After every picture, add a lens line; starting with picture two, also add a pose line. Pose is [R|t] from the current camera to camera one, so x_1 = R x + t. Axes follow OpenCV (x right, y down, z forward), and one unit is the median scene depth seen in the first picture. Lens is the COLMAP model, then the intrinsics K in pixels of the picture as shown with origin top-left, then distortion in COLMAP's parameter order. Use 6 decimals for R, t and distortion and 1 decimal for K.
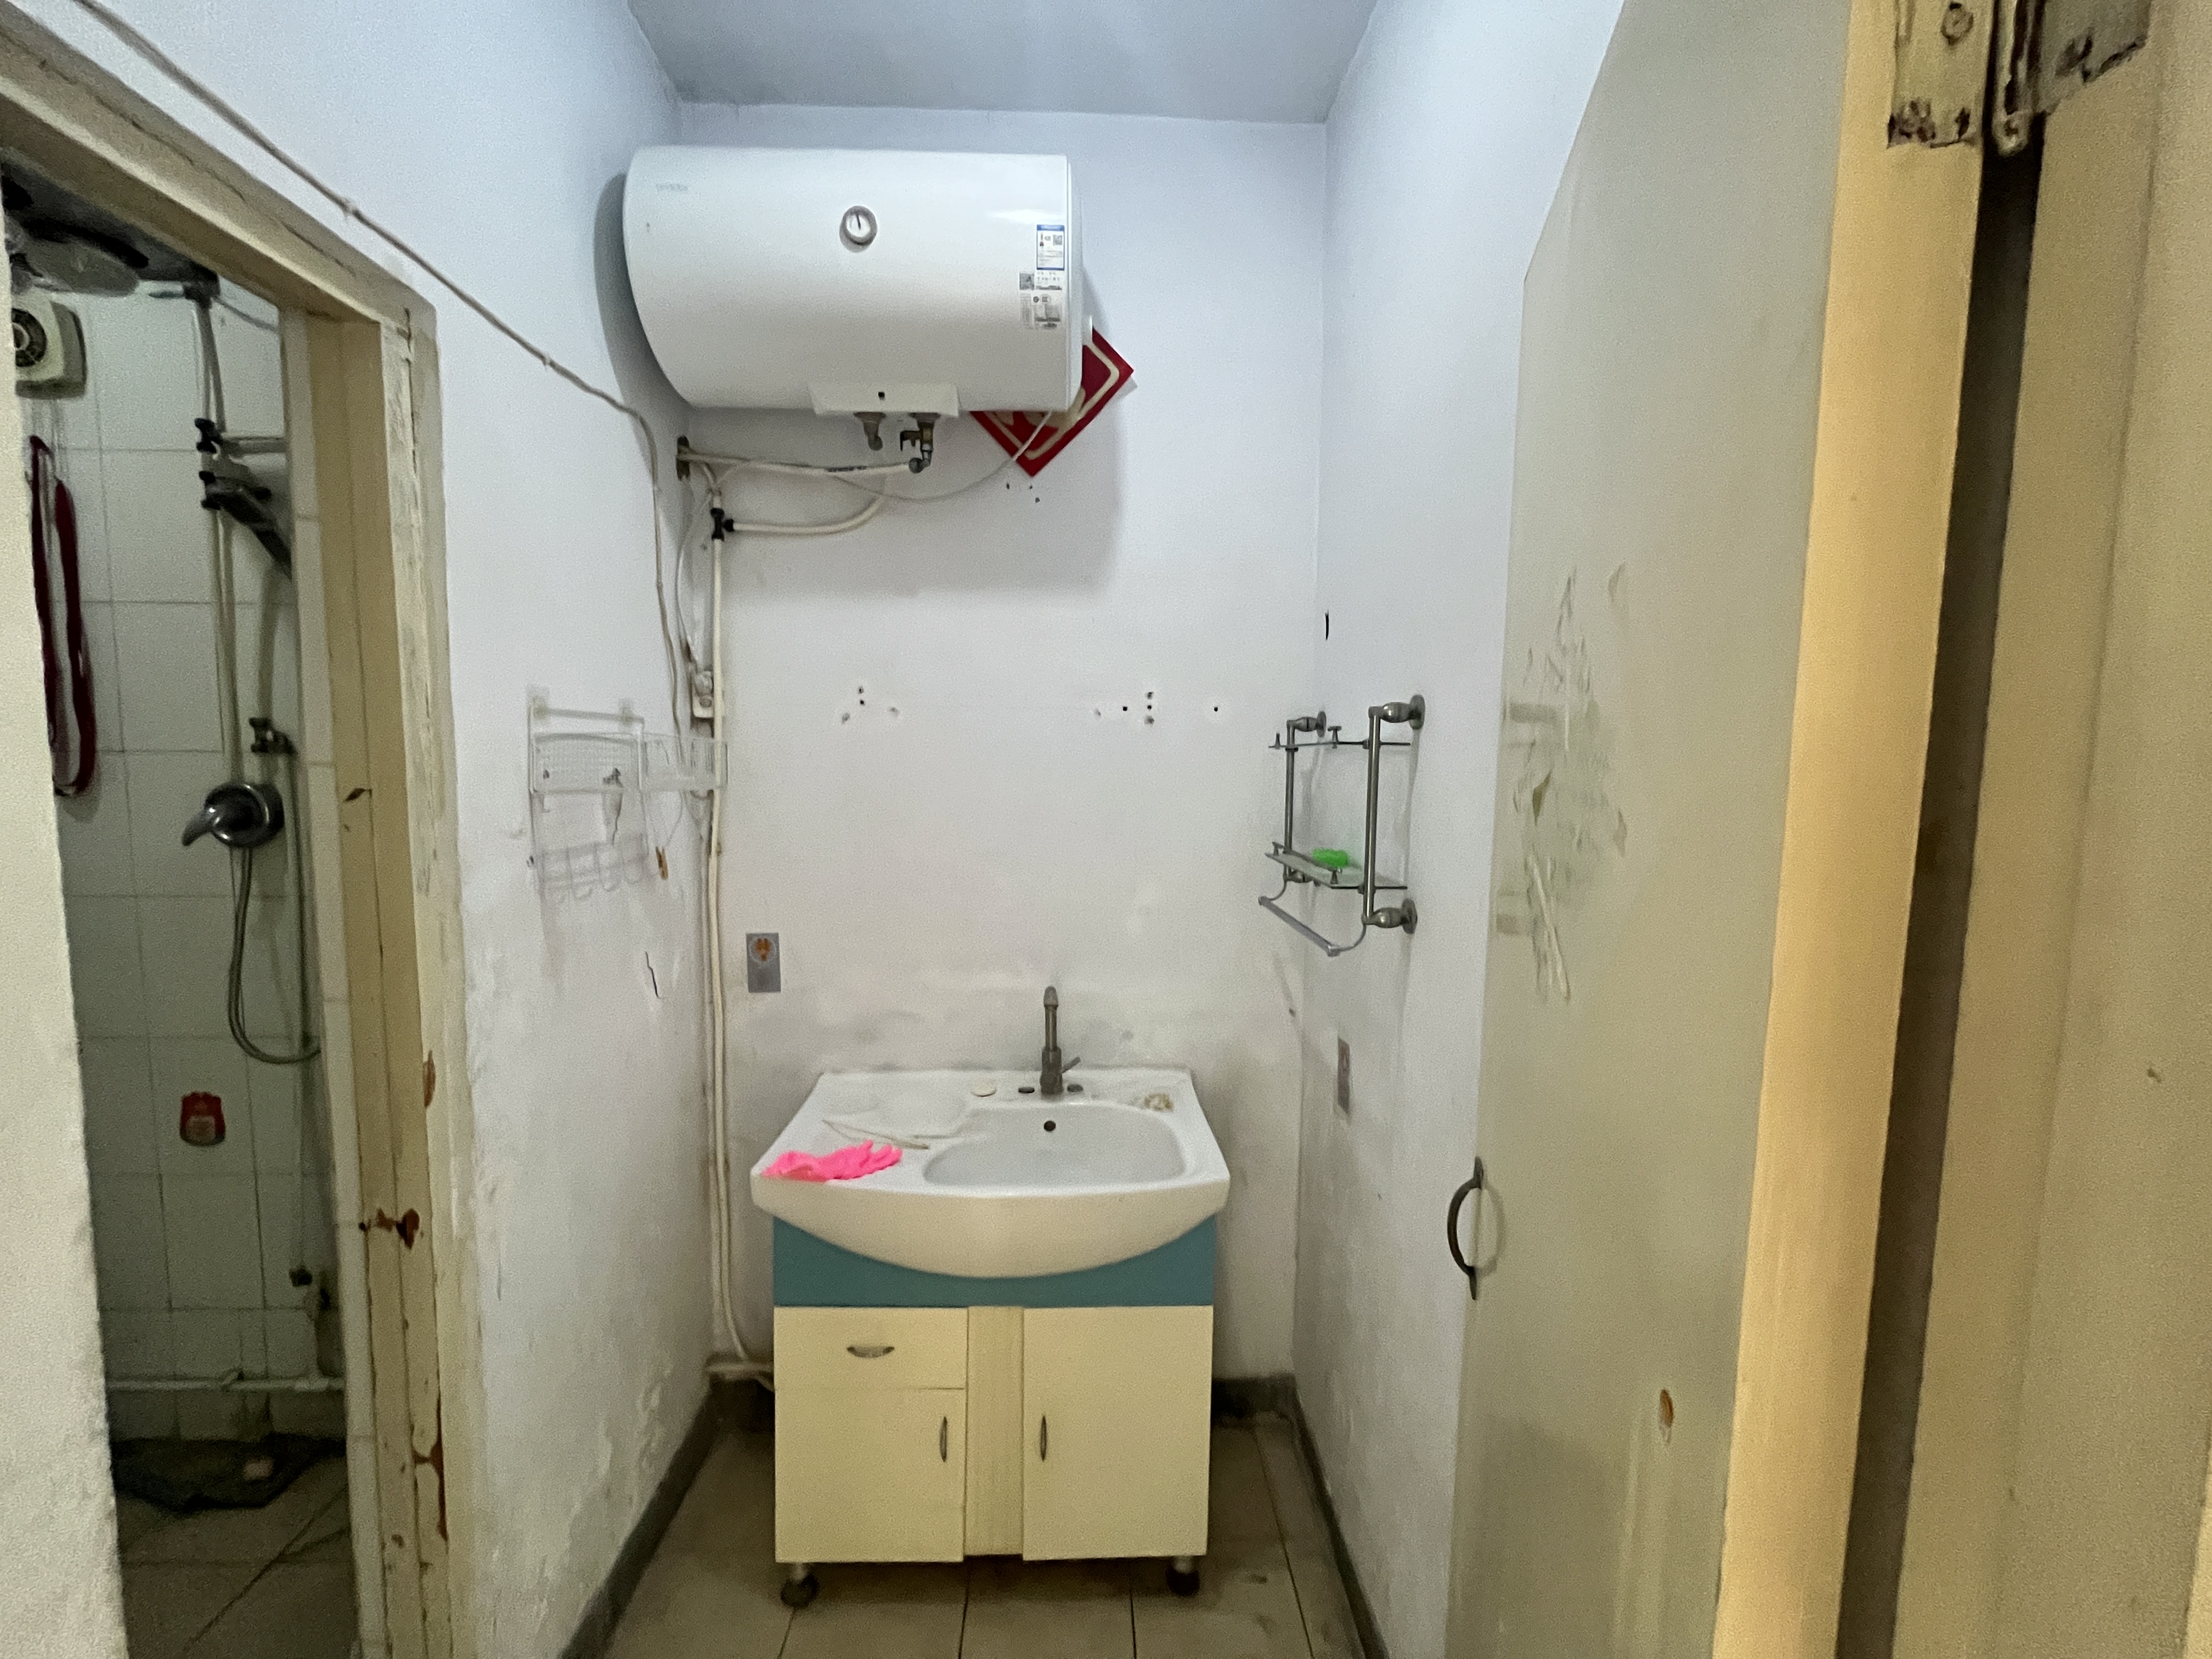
lens RADIAL K [[897.7, 0, 1087.9], [0, 897.7, 819.9], [0, 0, 1]] dist [-0.004699, 0.000290]
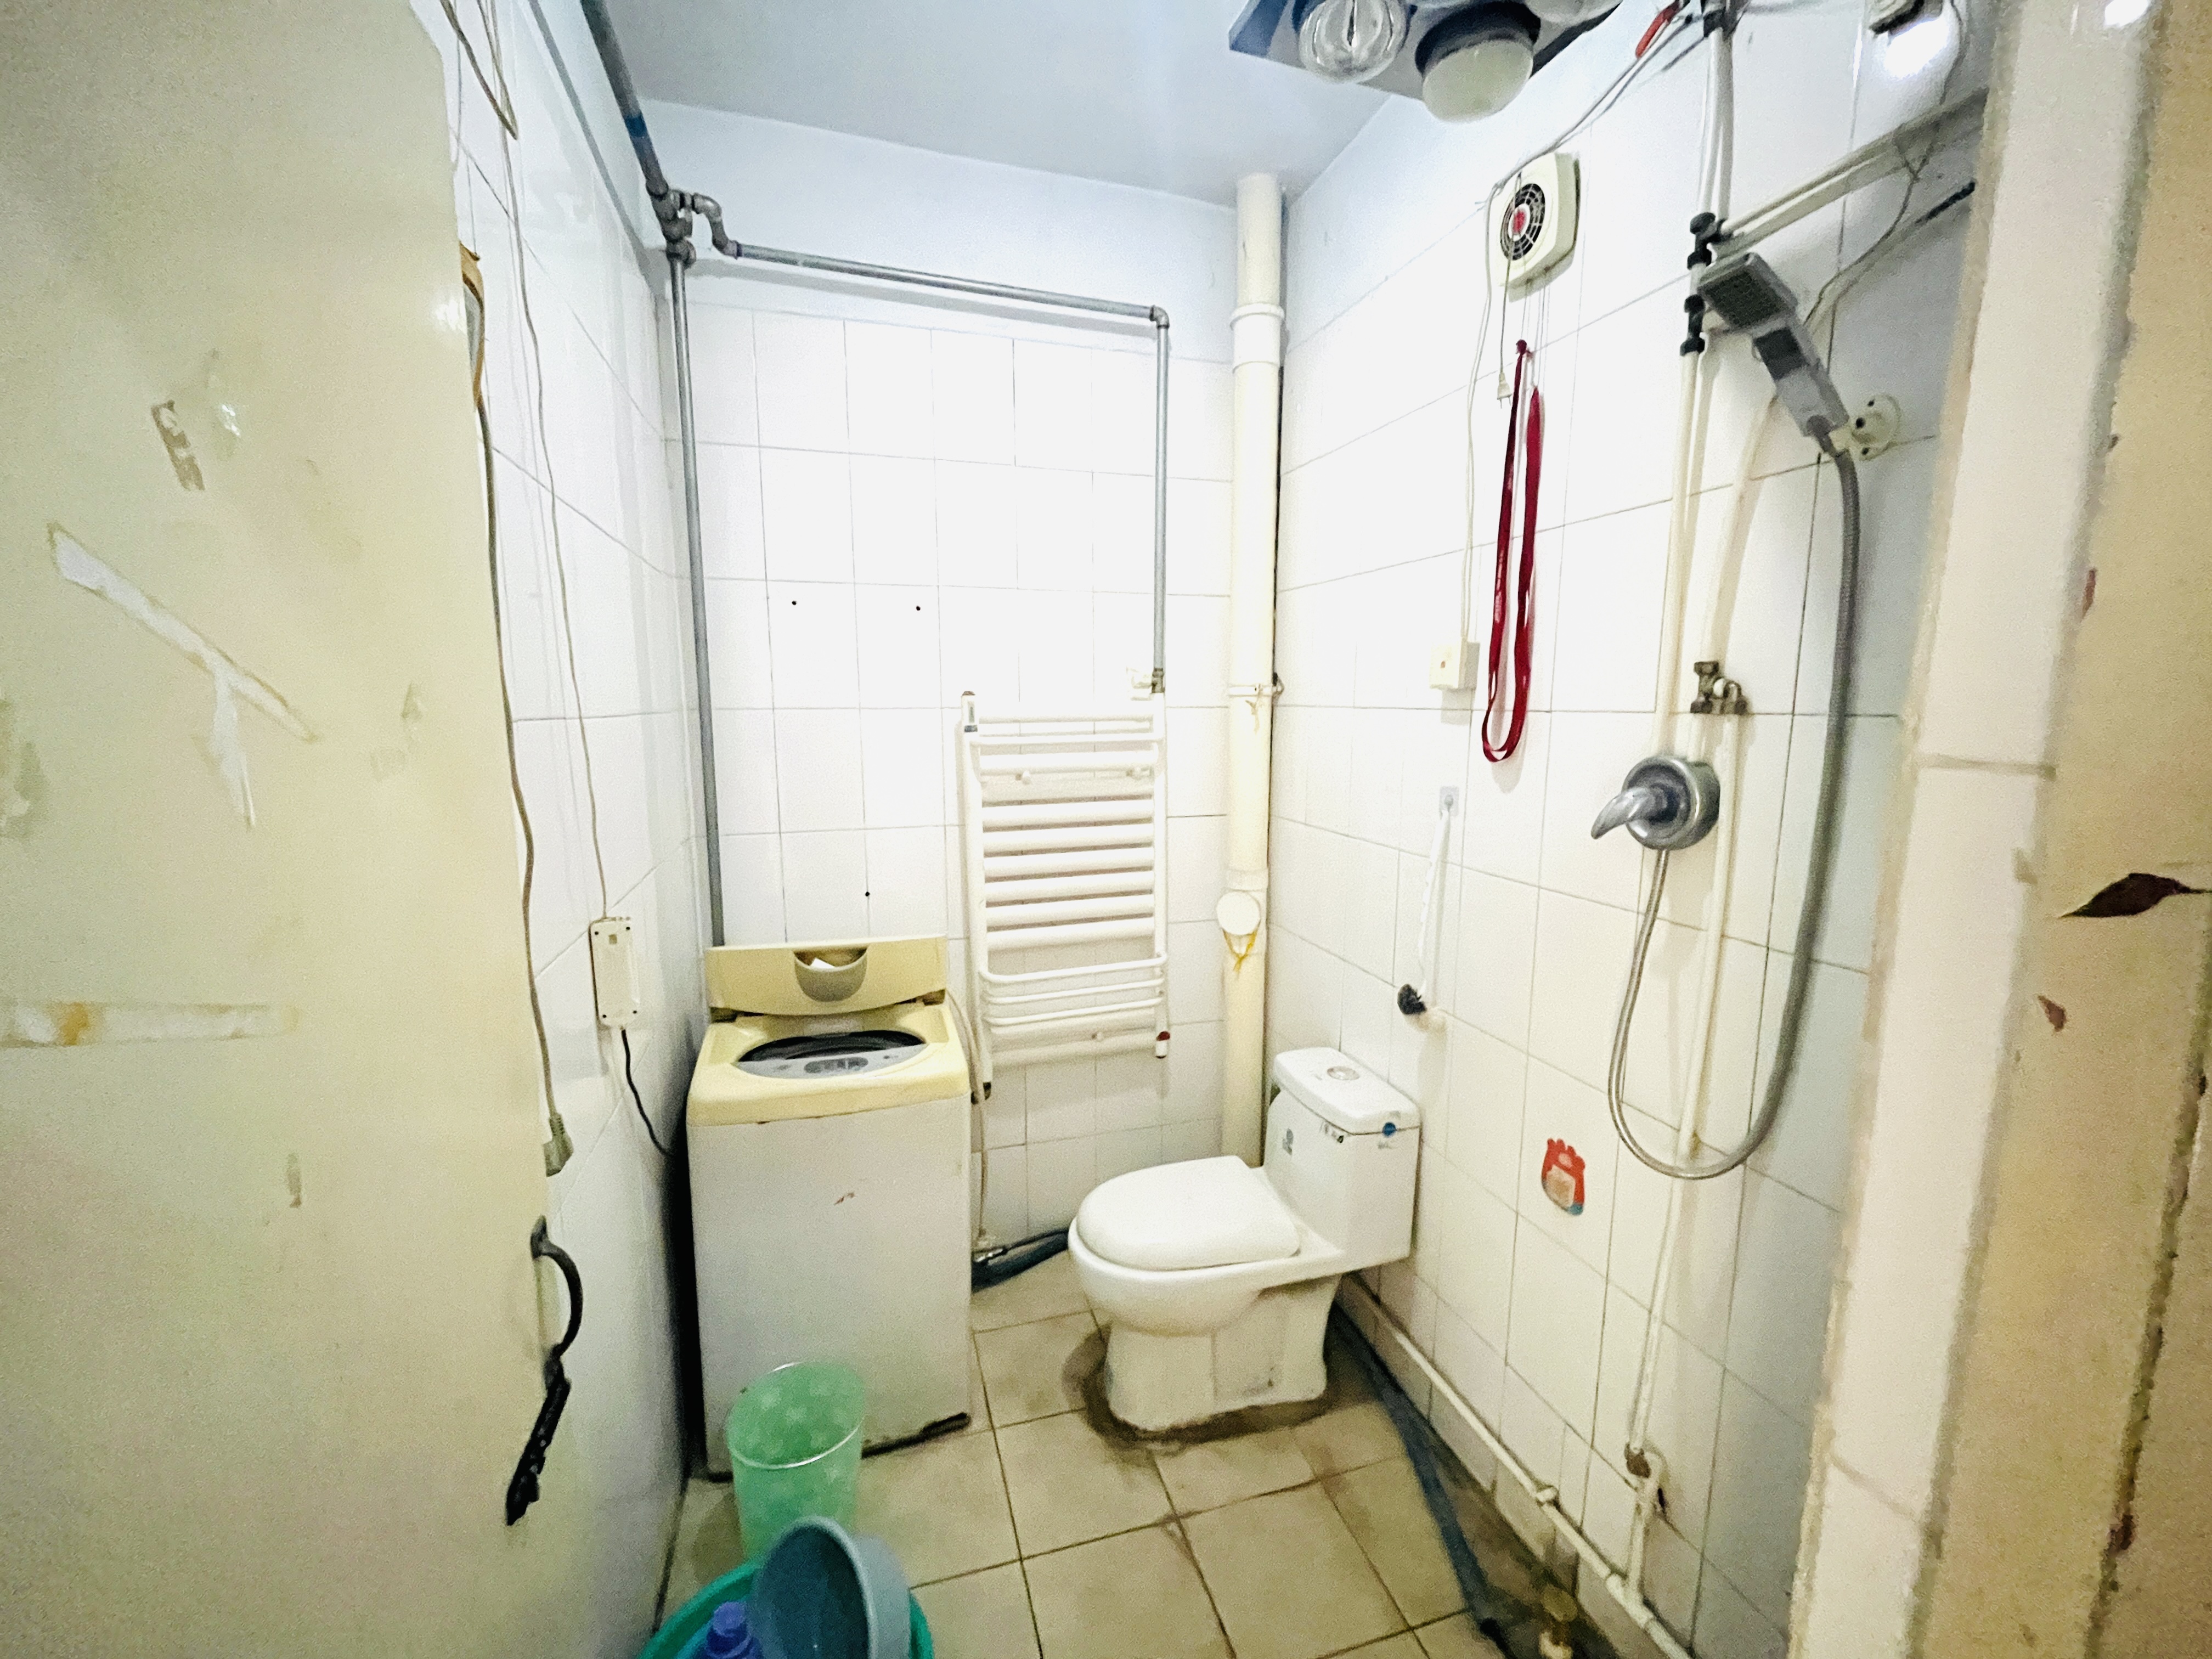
lens RADIAL K [[897.7, 0, 1099.4], [0, 897.7, 826.9], [0, 0, 1]] dist [-0.004699, 0.000290]
pose [[0.255910, 0.128530, -0.958118, -0.391398], [-0.078581, 0.990608, 0.111899, -0.030676], [0.963501, 0.046654, 0.263606, 0.395995]]
